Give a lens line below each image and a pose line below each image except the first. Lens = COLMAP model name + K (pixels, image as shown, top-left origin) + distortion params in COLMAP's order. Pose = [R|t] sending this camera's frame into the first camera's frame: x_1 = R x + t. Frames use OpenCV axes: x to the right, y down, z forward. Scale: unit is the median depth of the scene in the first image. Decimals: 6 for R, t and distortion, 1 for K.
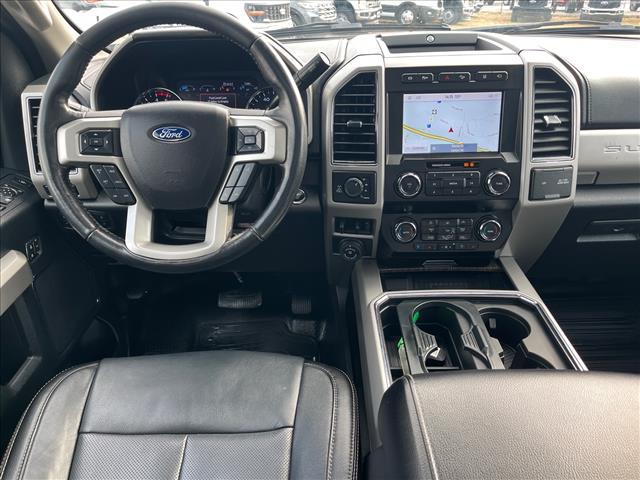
lens RADIAL K [[494.0, 0, 320.0], [0, 494.0, 240.0], [0, 0, 1]] dist [0.007552, 0.002773]
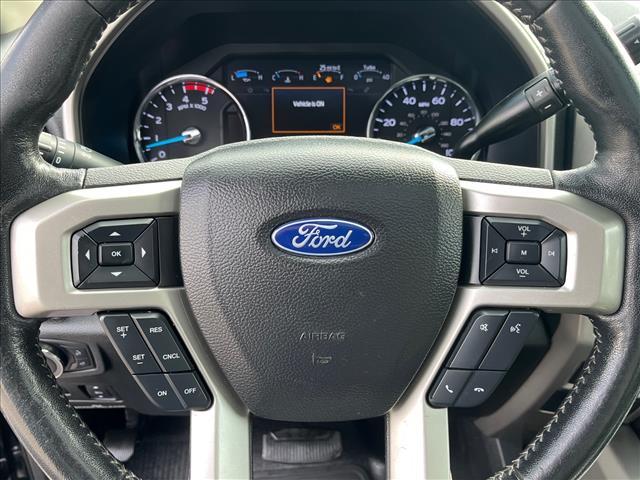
lens RADIAL K [[658.9, 0, 320.0], [0, 658.9, 240.0], [0, 0, 1]] dist [0.122705, -0.003096]
pose [[0.999739, 0.007846, 0.021447, -0.304375], [-0.007814, 0.999968, -0.001564, -0.206267], [-0.021458, 0.001396, 0.999769, 0.485079]]
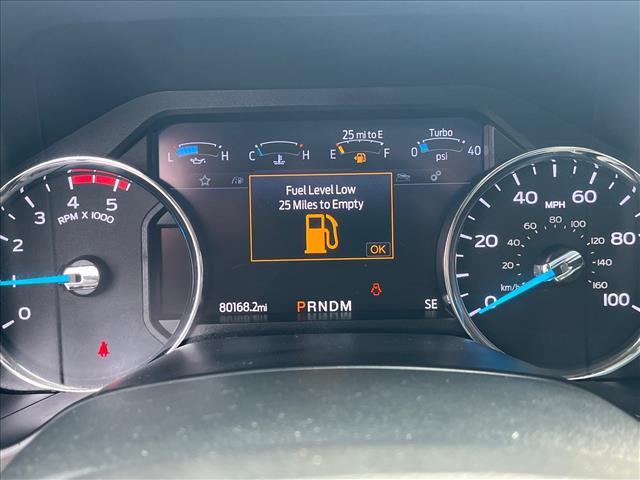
lens RADIAL K [[702.9, 0, 320.0], [0, 702.9, 240.0], [0, 0, 1]] dist [0.087378, -0.017602]
pose [[0.999630, -0.007599, 0.026102, -0.316665], [0.009656, 0.996778, -0.079623, -0.341094], [-0.025412, 0.079846, 0.996483, 0.943923]]
